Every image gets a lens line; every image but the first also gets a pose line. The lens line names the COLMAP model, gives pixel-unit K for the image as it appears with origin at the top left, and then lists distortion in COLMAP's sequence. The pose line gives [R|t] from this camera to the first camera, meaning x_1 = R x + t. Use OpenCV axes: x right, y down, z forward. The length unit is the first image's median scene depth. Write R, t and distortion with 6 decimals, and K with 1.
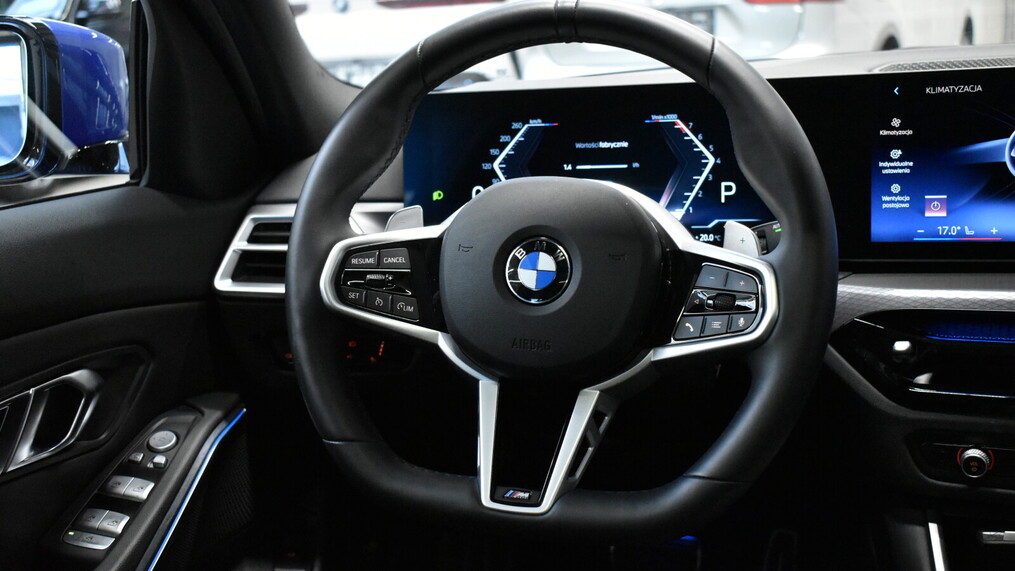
lens RADIAL K [[1222.7, 0, 507.5], [0, 1222.7, 285.5], [0, 0, 1]] dist [-0.018534, -0.005541]
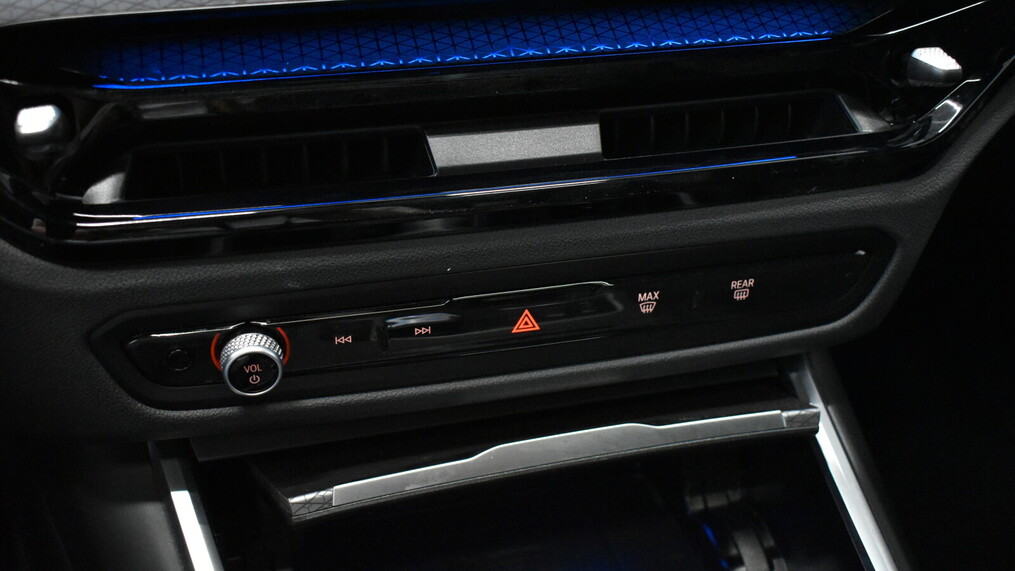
lens RADIAL K [[1156.5, 0, 507.5], [0, 1156.5, 285.5], [0, 0, 1]] dist [-0.005365, -0.004305]
pose [[0.781139, -0.224030, 0.582780, 0.208256], [0.076183, 0.960633, 0.267170, 0.012995], [-0.619692, -0.164299, 0.767455, 0.599351]]
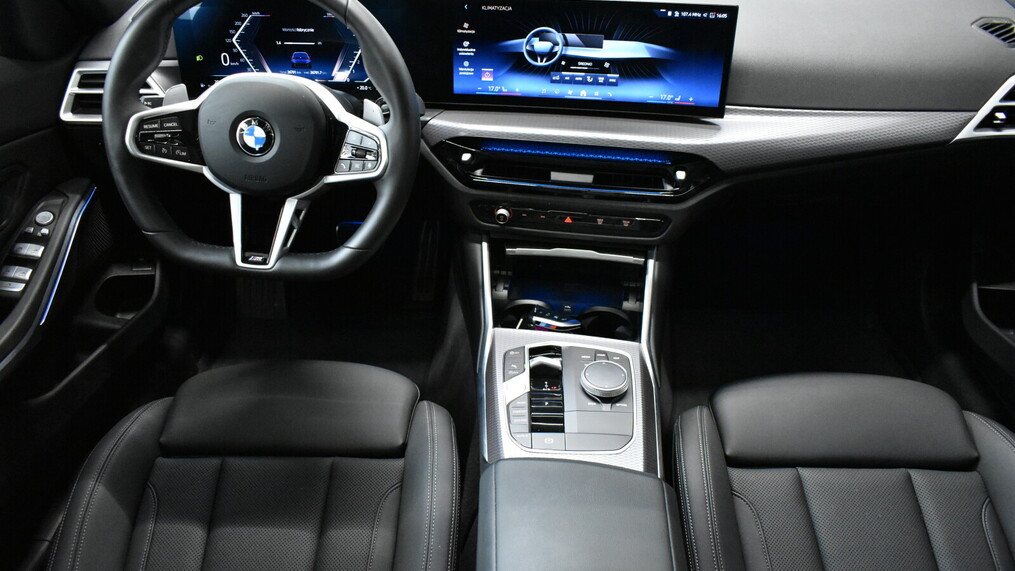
lens RADIAL K [[778.0, 0, 507.5], [0, 778.0, 285.5], [0, 0, 1]] dist [-0.035294, 0.034289]
pose [[0.970018, -0.079955, 0.229503, 0.092058], [-0.011746, 0.927806, 0.372878, -0.206754], [-0.242748, -0.364394, 0.899050, -0.156947]]
